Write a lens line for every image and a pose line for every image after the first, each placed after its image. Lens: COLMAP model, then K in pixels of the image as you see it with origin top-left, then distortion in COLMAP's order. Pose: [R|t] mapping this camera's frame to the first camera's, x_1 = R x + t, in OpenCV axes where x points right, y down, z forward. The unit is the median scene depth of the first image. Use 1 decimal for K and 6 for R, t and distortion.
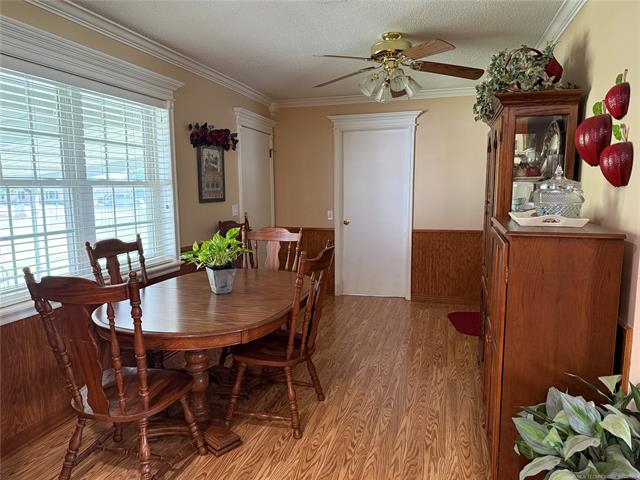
lens RADIAL K [[449.0, 0, 318.4], [0, 449.0, 245.1], [0, 0, 1]] dist [0.066542, -0.077965]
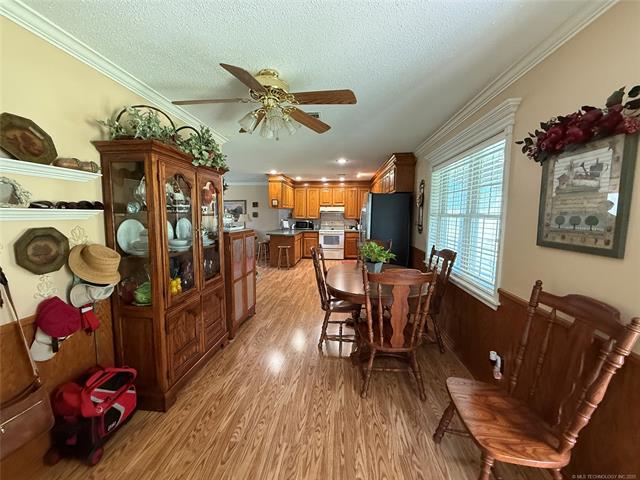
lens RADIAL K [[255.9, 0, 317.3], [0, 255.9, 242.0], [0, 0, 1]] dist [0.000019, -0.000149]
pose [[-0.983251, 0.017339, -0.181430, 0.161110], [-0.027009, 0.970611, 0.239134, -0.225830], [0.180244, 0.240029, -0.953886, 1.624666]]
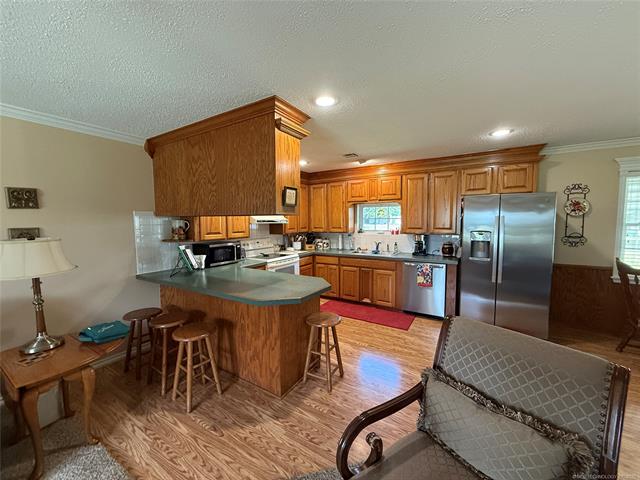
lens RADIAL K [[255.9, 0, 317.9], [0, 255.9, 239.5], [0, 0, 1]] dist [0.000019, -0.000149]
pose [[-0.271185, 0.078602, -0.959312, 0.739782], [-0.117675, 0.986476, 0.114093, -0.011120], [0.955307, 0.143828, -0.258268, -0.184242]]
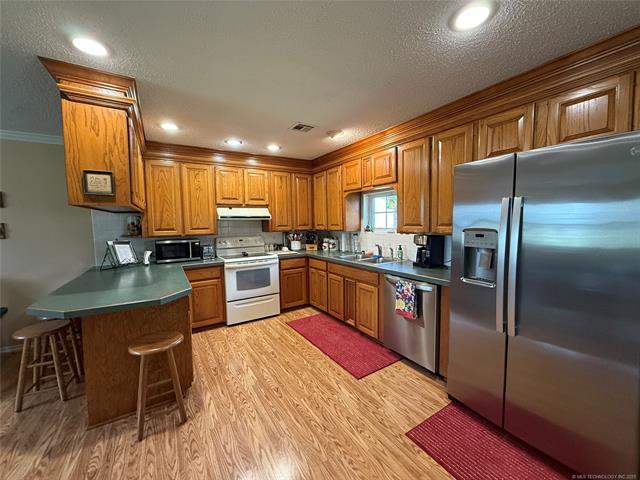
lens RADIAL K [[255.9, 0, 318.2], [0, 255.9, 239.0], [0, 0, 1]] dist [0.000019, -0.000149]
pose [[-0.670616, 0.069316, -0.738559, 0.212517], [-0.076945, 0.983754, 0.162195, -0.043305], [0.737804, 0.165599, -0.654387, 0.261667]]
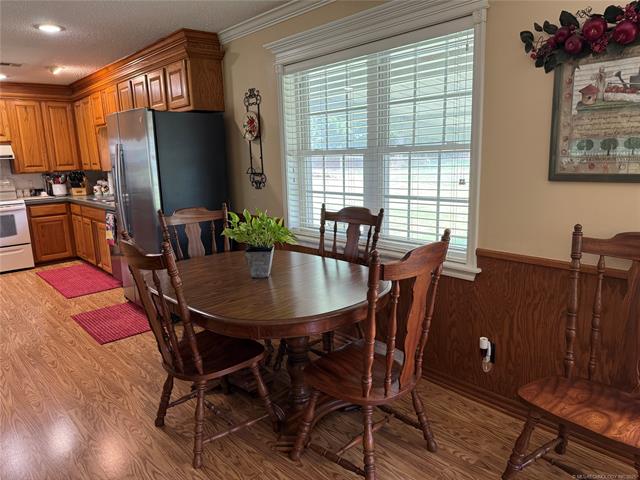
lens RADIAL K [[449.0, 0, 324.4], [0, 449.0, 242.8], [0, 0, 1]] dist [0.066542, -0.077965]
pose [[-0.526680, 0.184213, -0.829864, 0.387750], [-0.078824, 0.961448, 0.263448, -0.177074], [0.846401, 0.204166, -0.491855, 1.311176]]
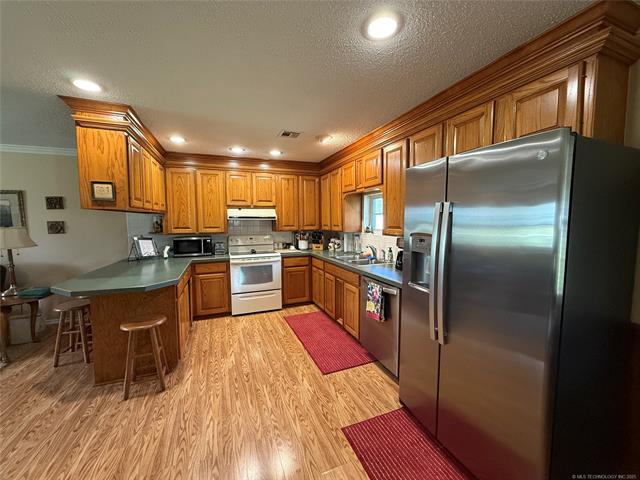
lens RADIAL K [[255.9, 0, 318.0], [0, 255.9, 239.2], [0, 0, 1]] dist [0.000019, -0.000149]
pose [[-0.794966, 0.055966, -0.604066, 0.082666], [-0.068360, 0.981129, 0.180864, -0.071983], [0.602790, 0.185075, -0.776139, 0.434204]]
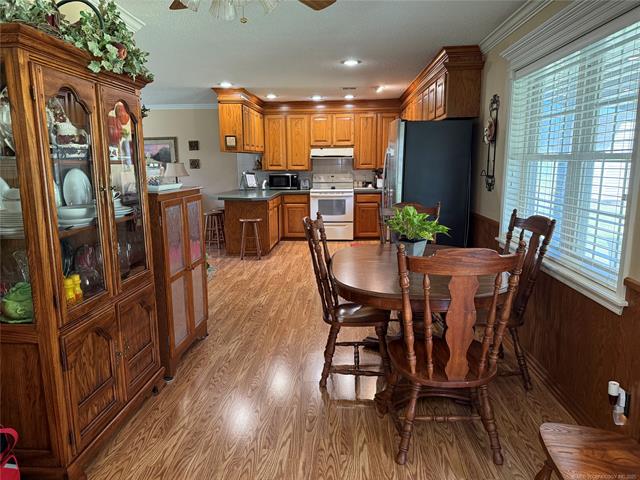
lens RADIAL K [[449.0, 0, 318.5], [0, 449.0, 245.3], [0, 0, 1]] dist [0.066542, -0.077965]
pose [[-0.975950, 0.052394, -0.211605, 0.185964], [-0.015952, 0.950921, 0.309023, -0.220947], [0.217410, 0.304967, -0.927215, 1.635920]]
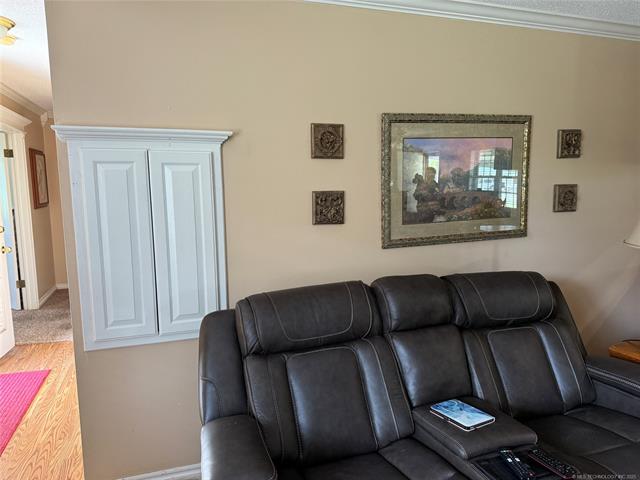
lens RADIAL K [[449.0, 0, 314.1], [0, 449.0, 241.2], [0, 0, 1]] dist [0.066542, -0.077965]
pose [[-0.811496, 0.091060, -0.577220, 1.214261], [-0.058974, 0.969979, 0.235930, 0.053580], [0.581375, 0.225497, -0.781763, -0.661359]]
